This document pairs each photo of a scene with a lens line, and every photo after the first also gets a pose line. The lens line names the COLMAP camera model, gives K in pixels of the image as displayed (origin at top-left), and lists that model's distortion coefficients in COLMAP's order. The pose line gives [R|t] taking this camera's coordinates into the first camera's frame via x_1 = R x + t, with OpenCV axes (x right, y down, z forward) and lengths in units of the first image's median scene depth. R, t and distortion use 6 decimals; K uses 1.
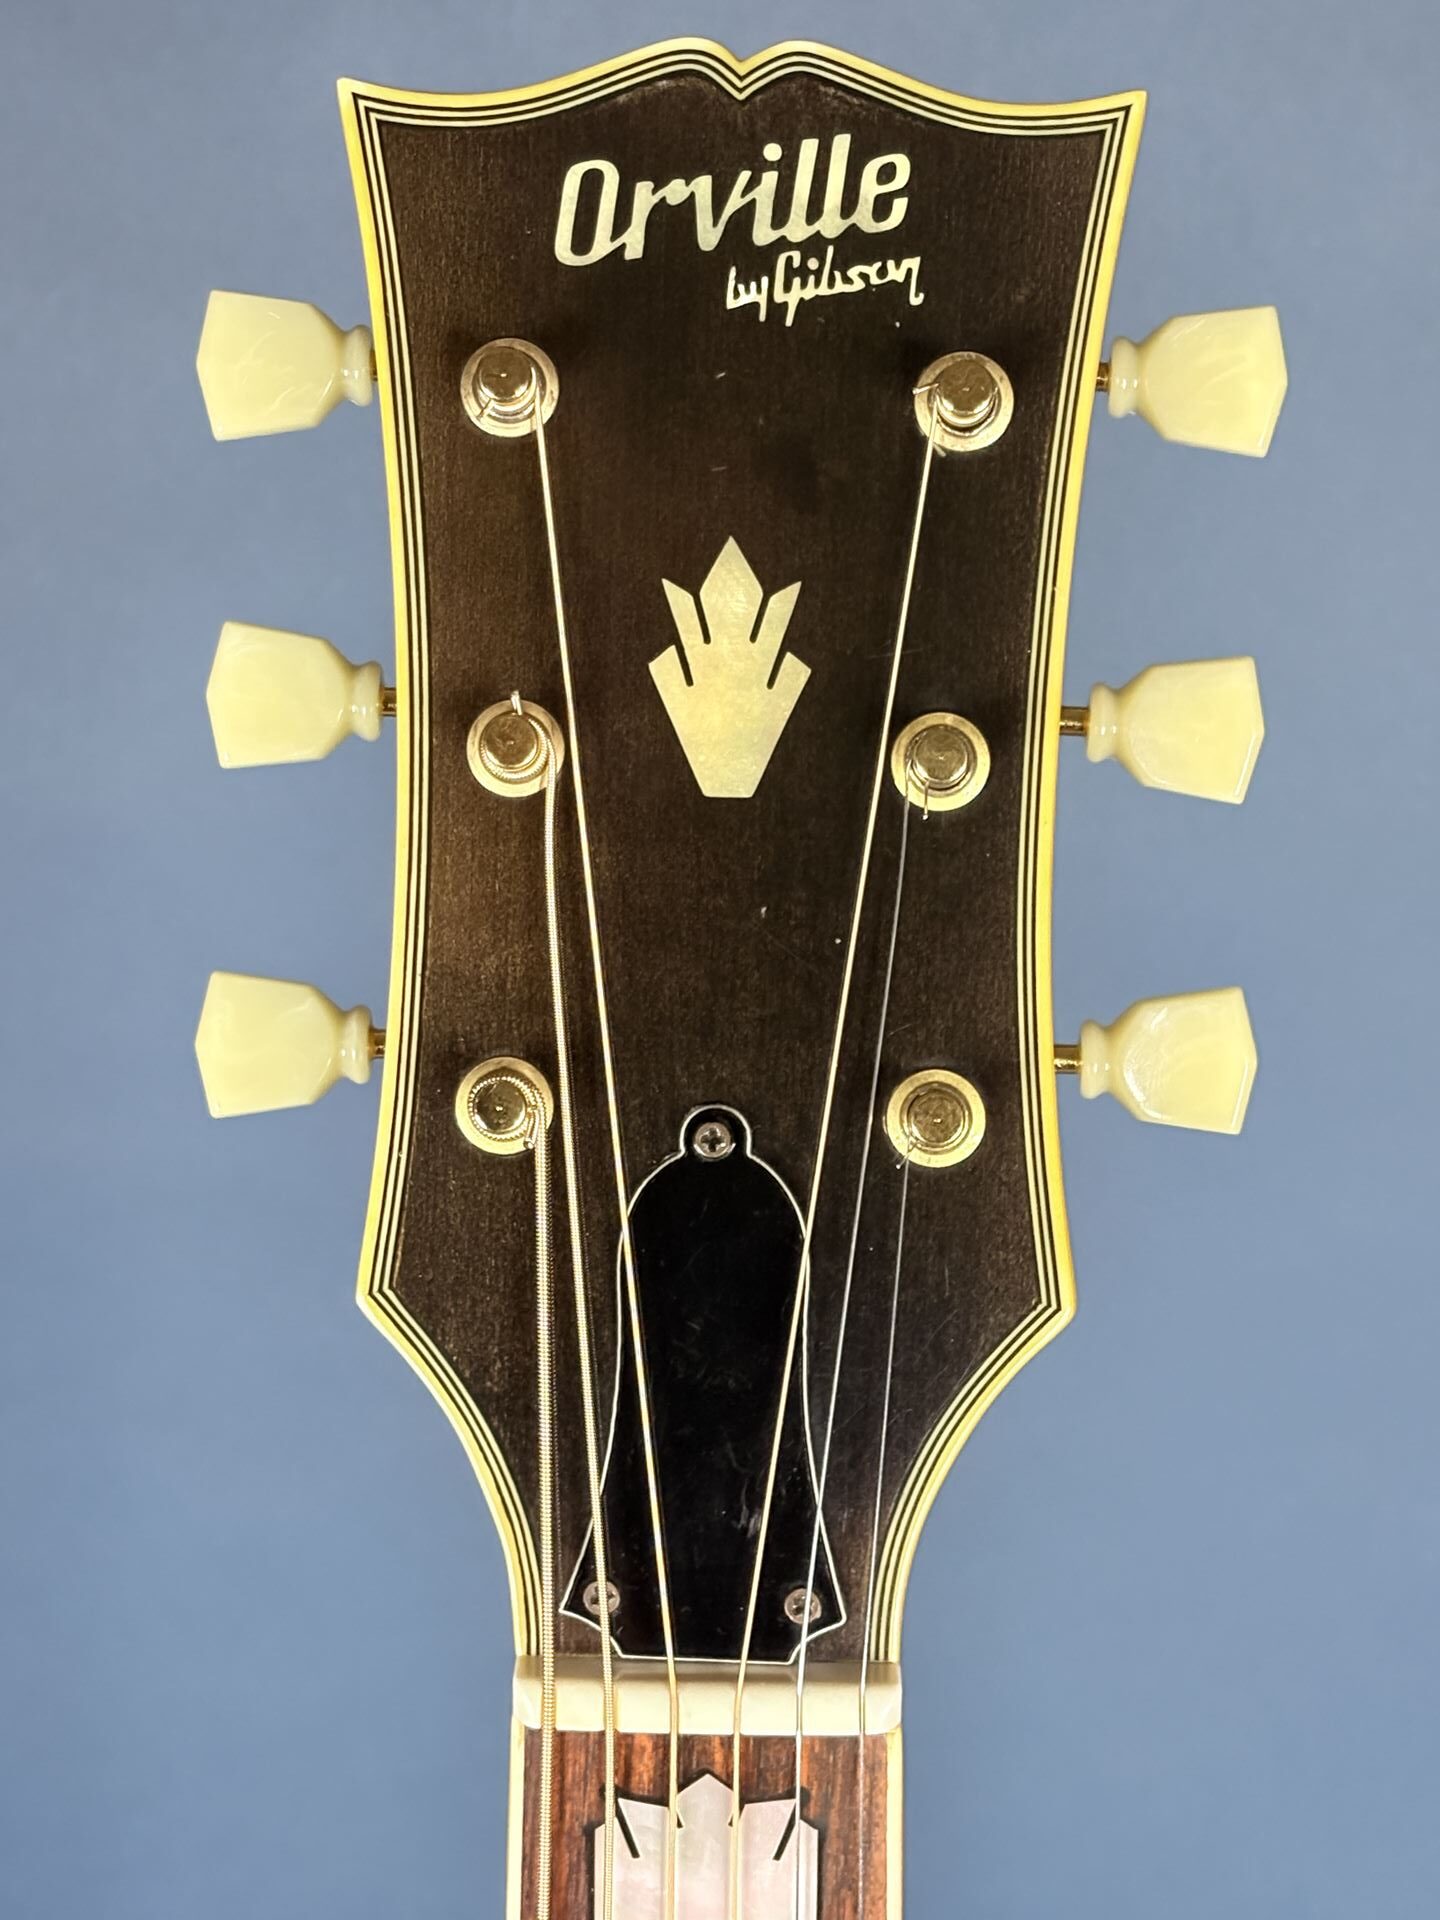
lens RADIAL K [[3521.0, 0, 720.0], [0, 3521.0, 960.0], [0, 0, 1]] dist [0.007738, 0.016299]
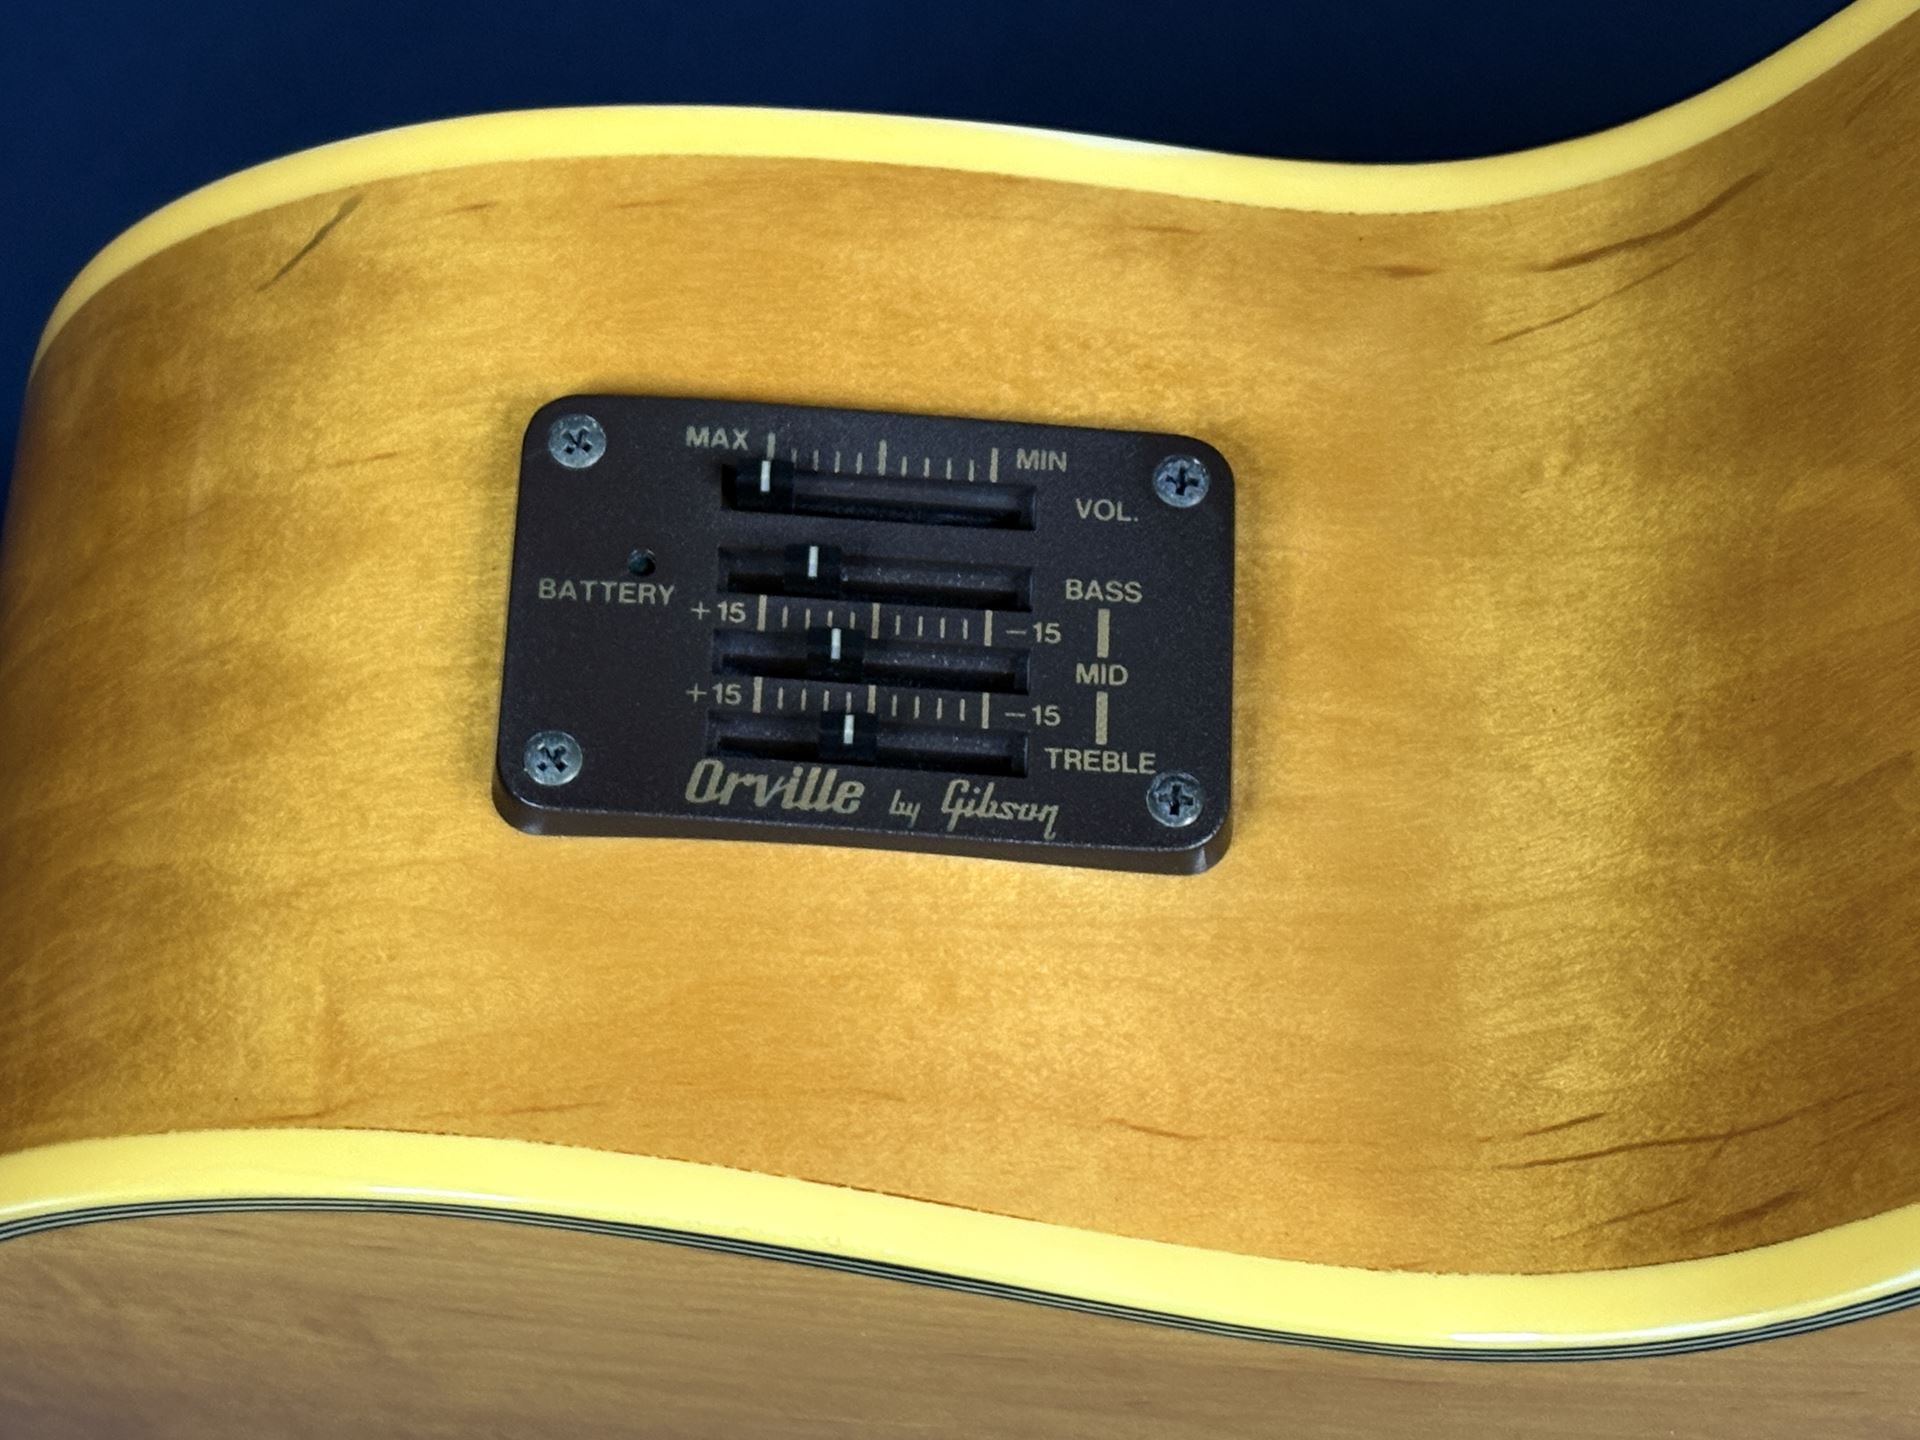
lens RADIAL K [[4302.3, 0, 960.0], [0, 4302.3, 720.0], [0, 0, 1]] dist [0.014368, 0.005571]
pose [[0.971742, 0.233347, -0.035580, 0.201137], [-0.235851, 0.953766, -0.186292, 0.227105], [-0.009536, 0.189419, 0.981850, -1.690005]]
